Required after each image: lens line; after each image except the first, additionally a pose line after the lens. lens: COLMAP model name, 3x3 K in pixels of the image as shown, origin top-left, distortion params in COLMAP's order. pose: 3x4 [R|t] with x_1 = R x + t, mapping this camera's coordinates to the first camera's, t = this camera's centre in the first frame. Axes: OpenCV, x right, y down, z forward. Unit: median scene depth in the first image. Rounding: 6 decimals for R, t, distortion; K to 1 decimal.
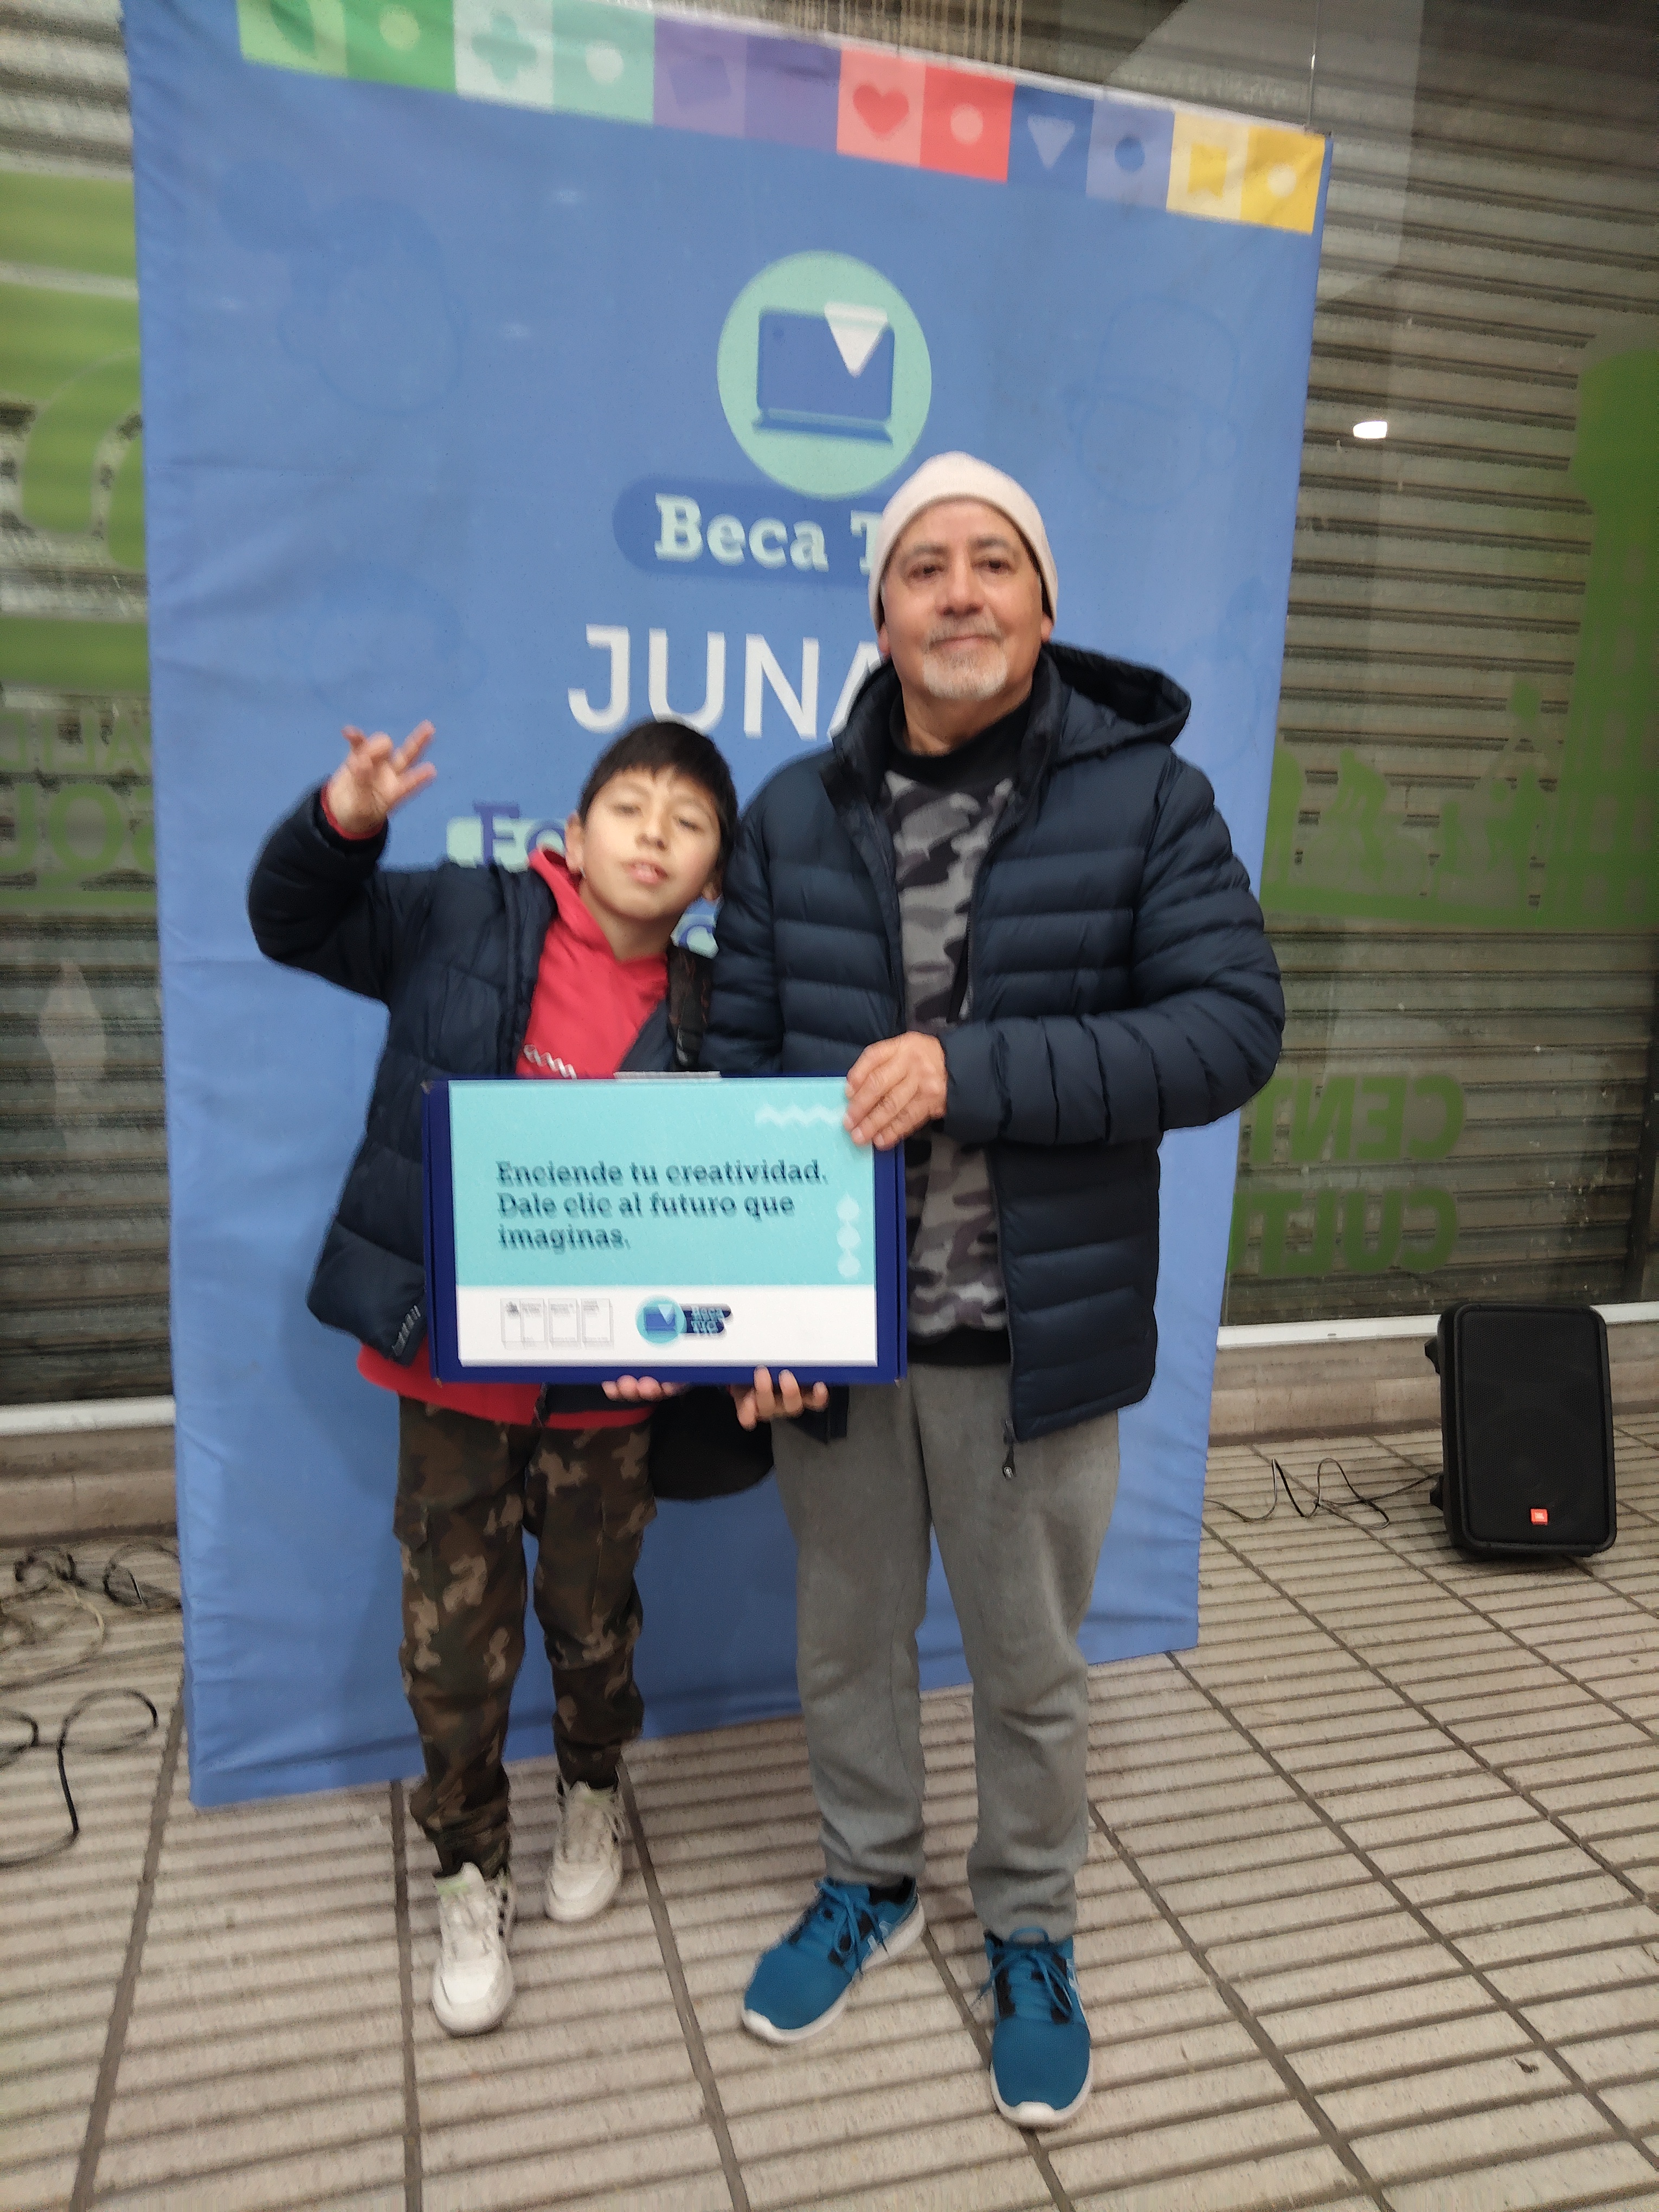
lens RADIAL K [[1675.9, 0, 827.6], [0, 1675.9, 1076.2], [0, 0, 1]] dist [-0.021579, 0.015860]
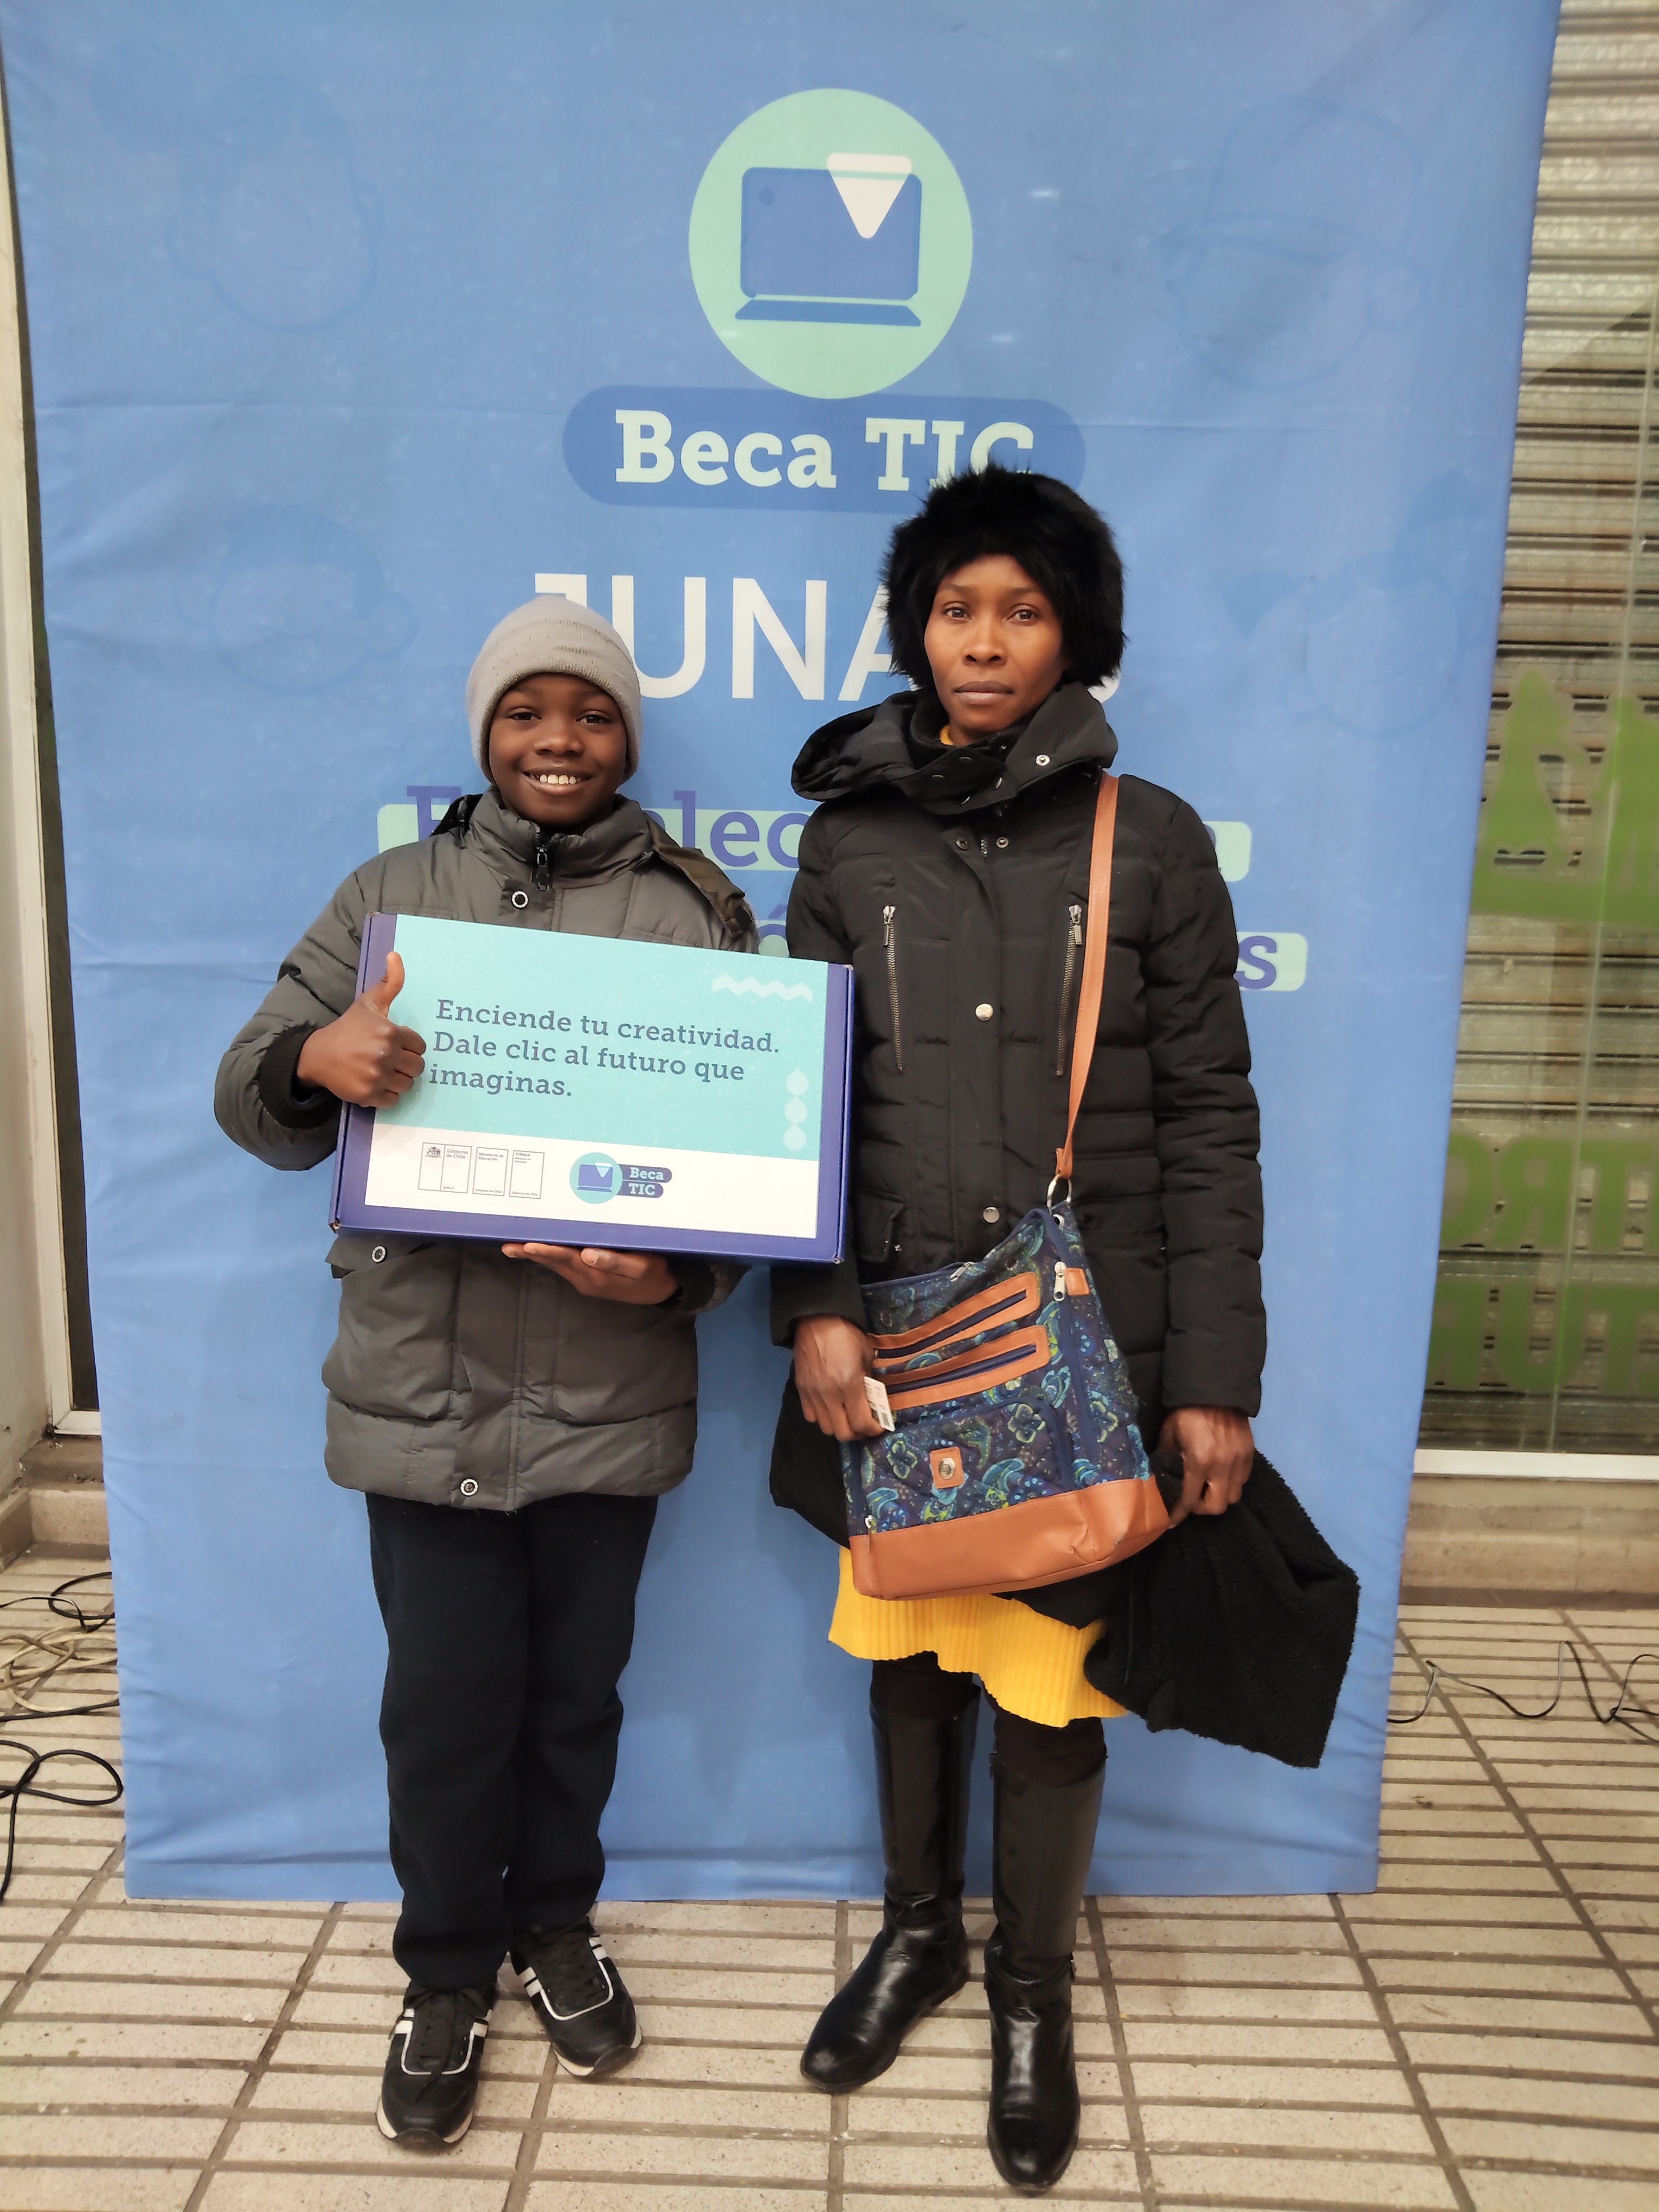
lens RADIAL K [[1675.9, 0, 820.0], [0, 1675.9, 1072.0], [0, 0, 1]] dist [-0.021579, 0.015860]
pose [[0.954520, 0.036252, -0.295935, 0.237928], [-0.040270, 0.999161, -0.007491, -0.018516], [0.295415, 0.019068, 0.955179, 0.240136]]
